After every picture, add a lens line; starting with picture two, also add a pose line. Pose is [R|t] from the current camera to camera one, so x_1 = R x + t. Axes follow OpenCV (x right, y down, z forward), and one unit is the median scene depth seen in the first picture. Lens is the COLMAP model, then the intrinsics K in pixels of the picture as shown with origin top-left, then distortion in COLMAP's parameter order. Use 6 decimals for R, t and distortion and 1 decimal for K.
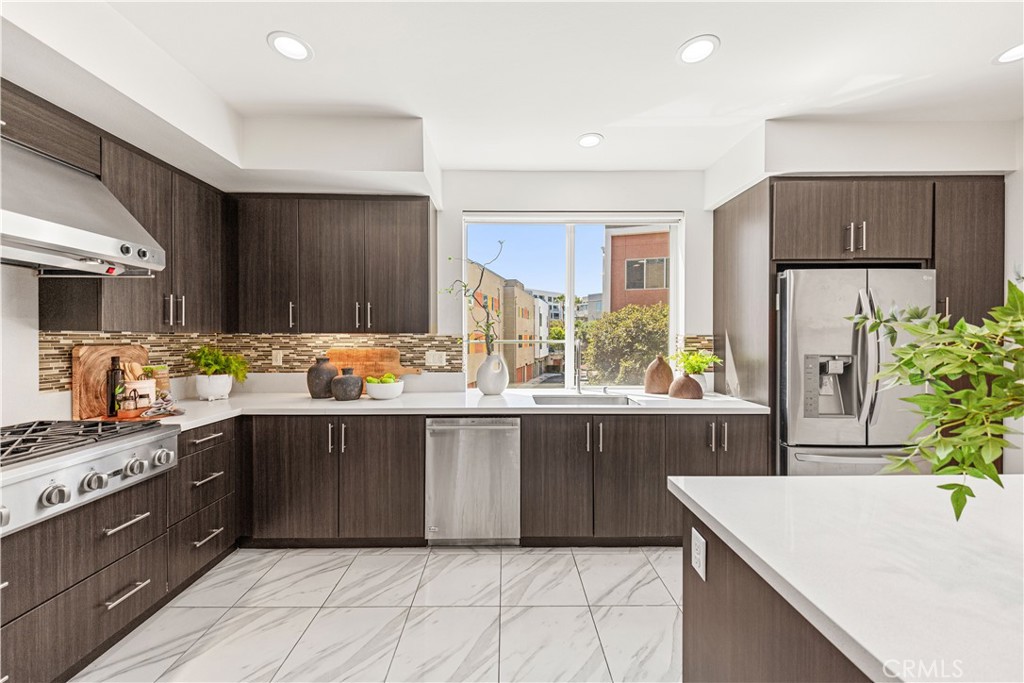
lens RADIAL K [[370.1, 0, 512.0], [0, 370.1, 341.5], [0, 0, 1]] dist [-0.000699, -0.000103]
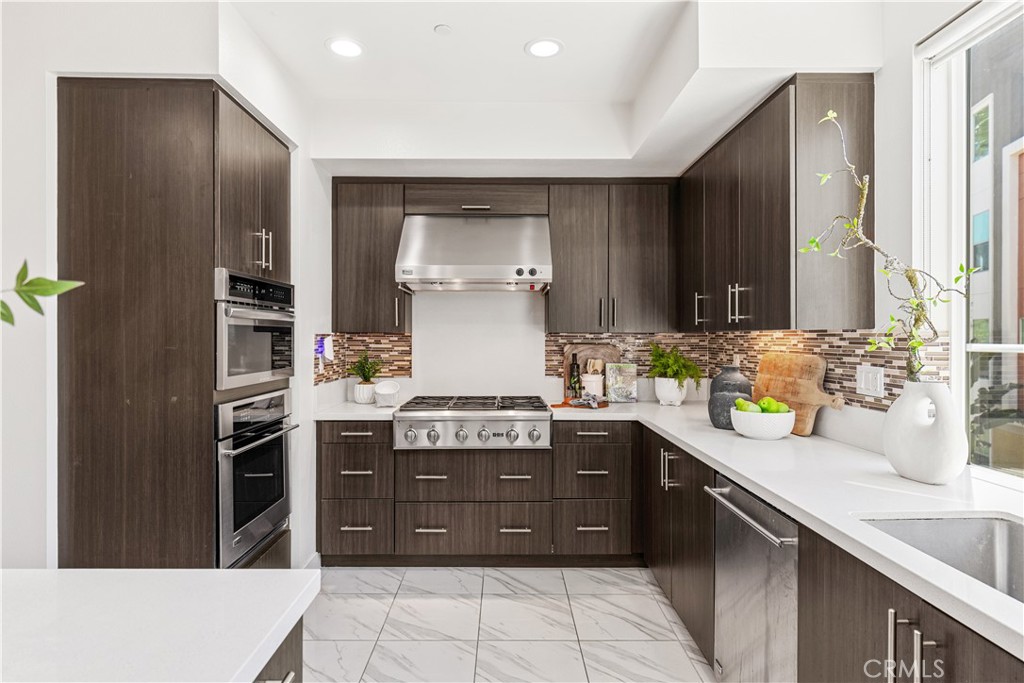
lens RADIAL K [[565.7, 0, 509.4], [0, 565.7, 337.8], [0, 0, 1]] dist [0.002468, 0.000186]
pose [[-0.004118, -0.000747, -0.999991, 0.683420], [-0.010029, 0.999949, -0.000705, -0.006525], [0.999941, 0.010026, -0.004126, 0.669719]]
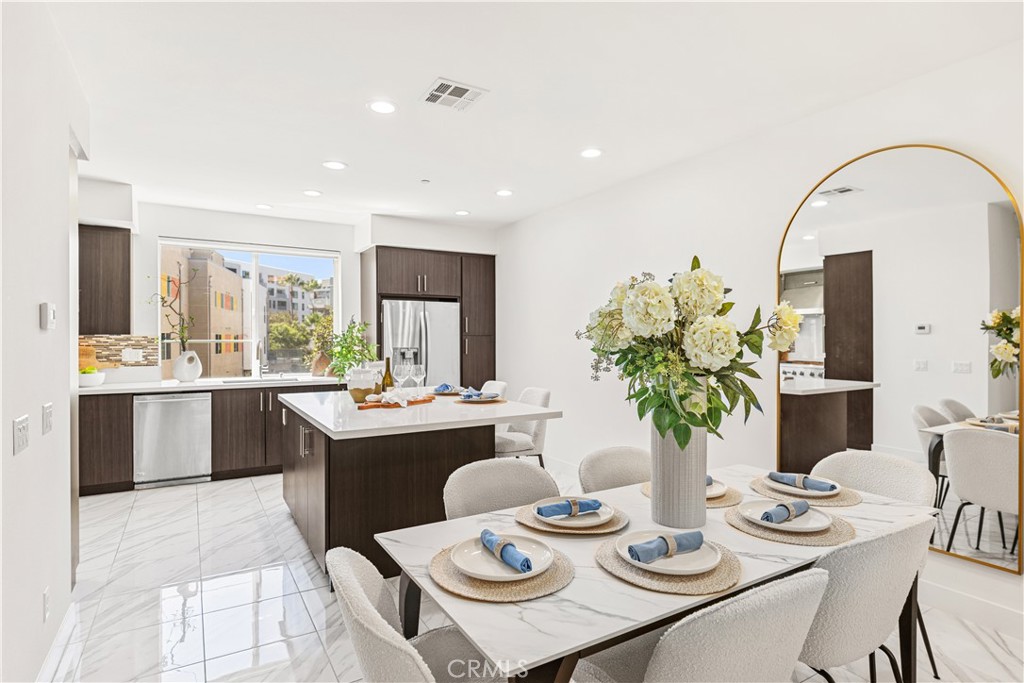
lens RADIAL K [[532.2, 0, 512.0], [0, 532.2, 341.5], [0, 0, 1]] dist [0.000831, -0.000357]
pose [[0.865078, -0.002746, 0.501630, -0.004742], [0.004840, 0.999984, -0.002872, 0.015243], [-0.501614, 0.004913, 0.865078, -1.448887]]
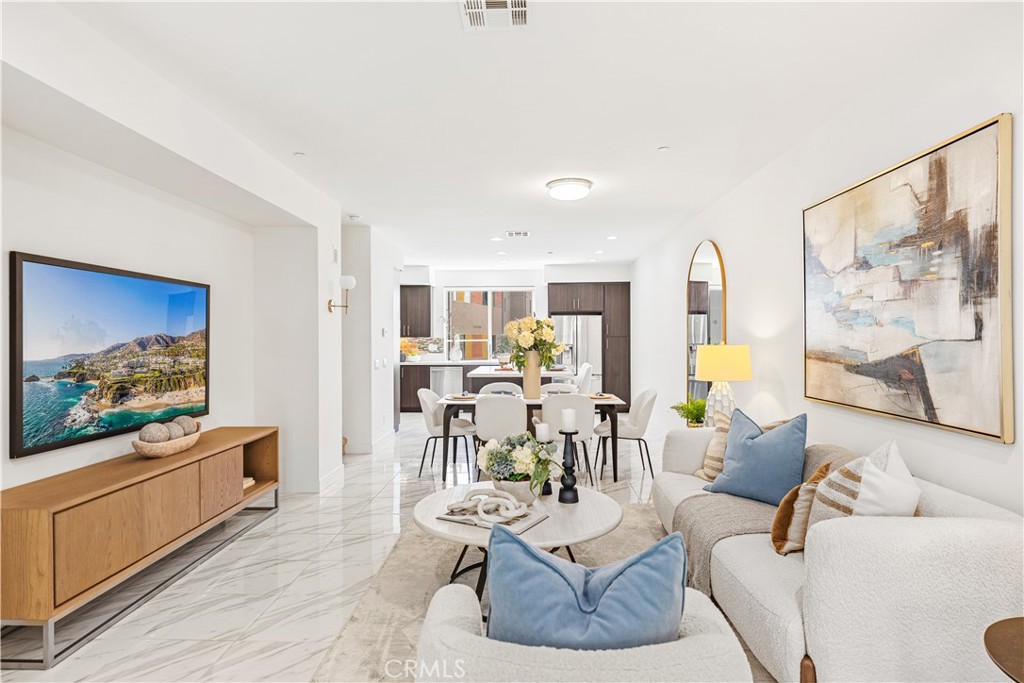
lens RADIAL K [[565.7, 0, 509.4], [0, 565.7, 337.8], [0, 0, 1]] dist [0.002468, 0.000186]
pose [[0.998540, -0.000995, -0.053999, 0.621996], [0.000371, 0.999933, -0.011566, 0.032731], [0.054007, 0.011529, 0.998474, -3.356659]]
